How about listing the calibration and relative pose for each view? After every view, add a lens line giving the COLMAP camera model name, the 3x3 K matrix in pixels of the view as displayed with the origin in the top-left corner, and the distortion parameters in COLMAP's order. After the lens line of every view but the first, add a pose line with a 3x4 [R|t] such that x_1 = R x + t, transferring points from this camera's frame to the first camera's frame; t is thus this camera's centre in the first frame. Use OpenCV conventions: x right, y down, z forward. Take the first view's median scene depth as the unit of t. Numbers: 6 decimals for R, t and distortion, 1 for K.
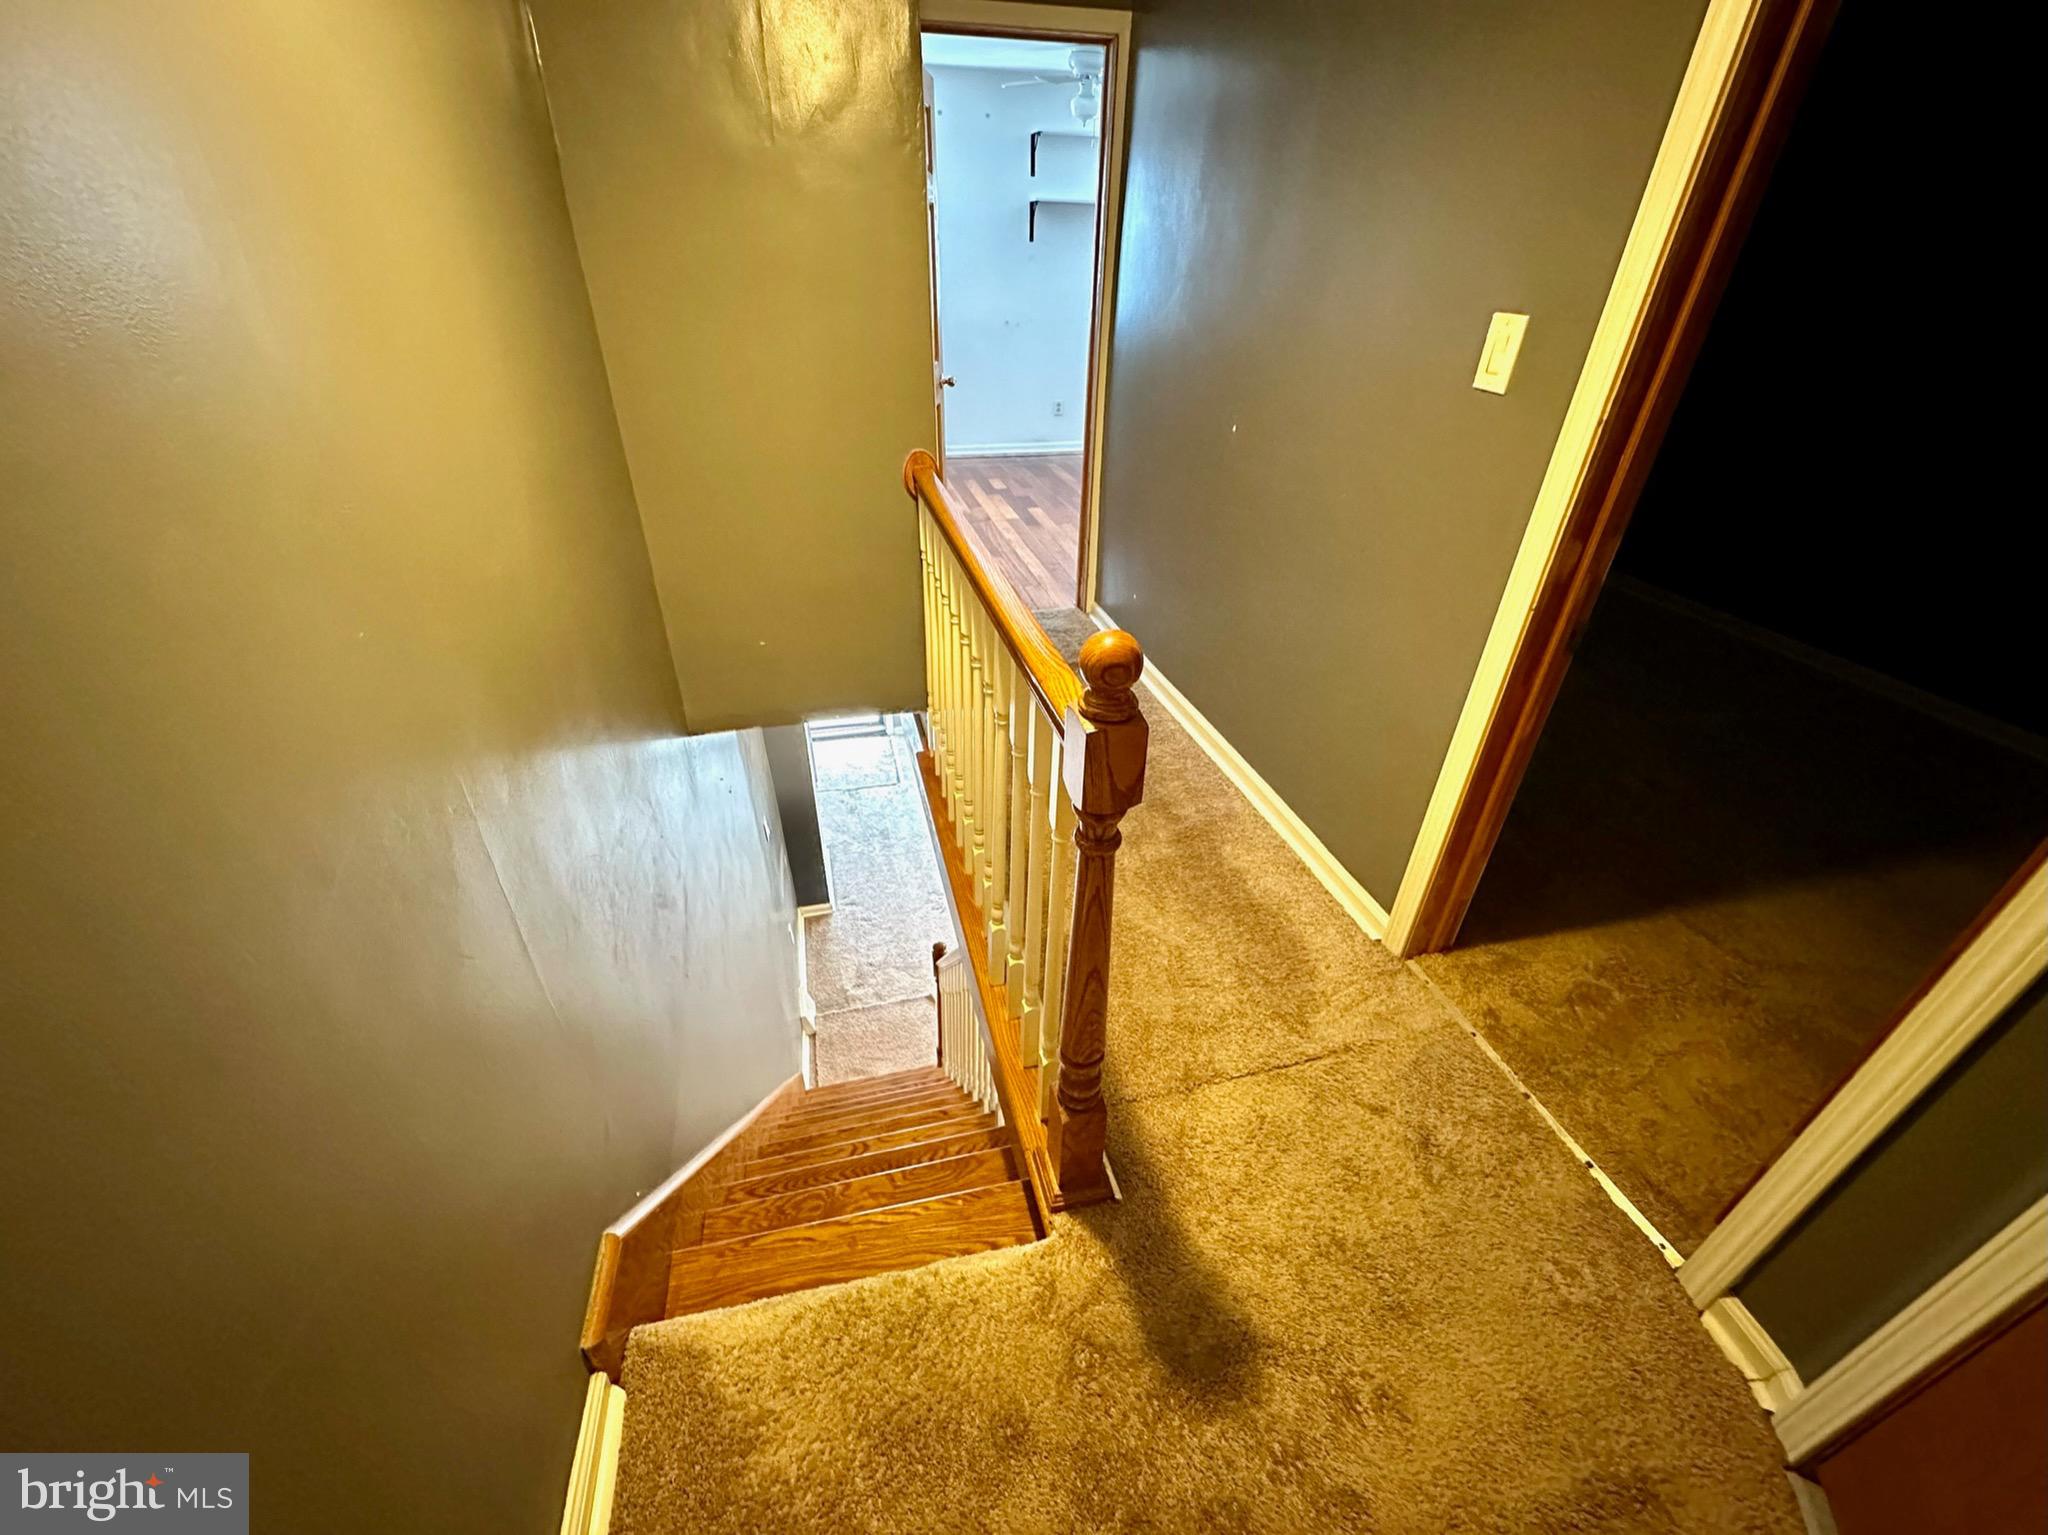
lens RADIAL K [[812.8, 0, 1011.3], [0, 812.8, 774.0], [0, 0, 1]] dist [-0.002691, 0.000173]
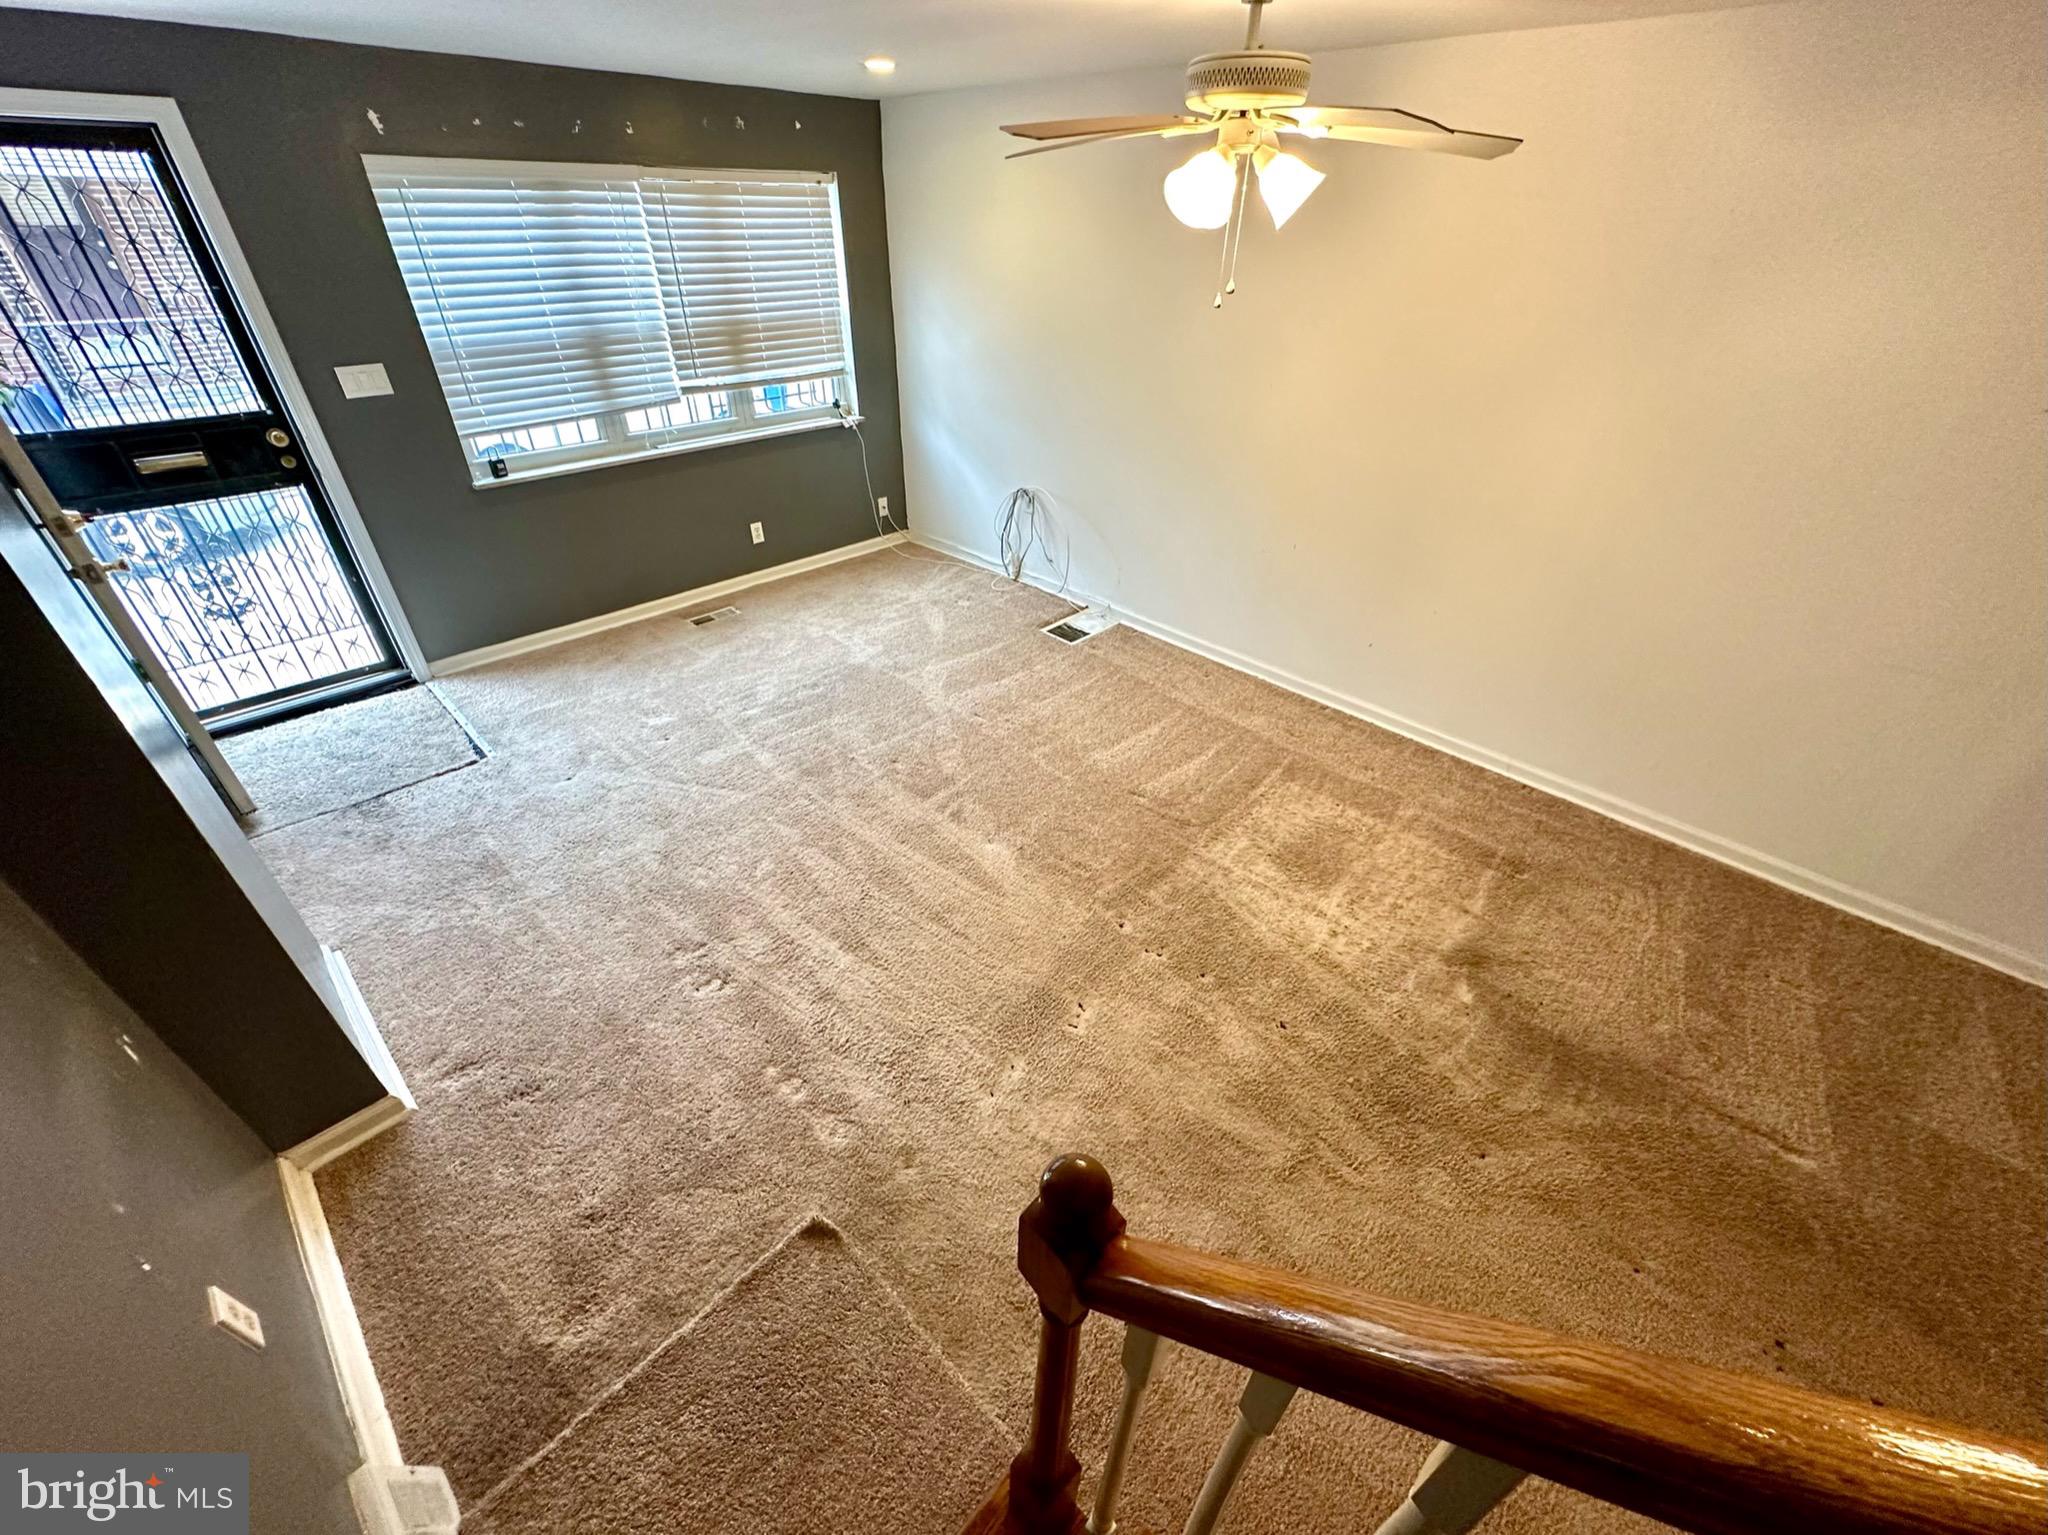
lens RADIAL K [[812.8, 0, 1021.4], [0, 812.8, 766.2], [0, 0, 1]] dist [-0.002691, 0.000173]
pose [[0.845559, -0.294574, 0.445259, -0.098180], [0.274475, 0.955201, 0.110705, 0.054809], [-0.457923, 0.028605, 0.888532, 0.512819]]
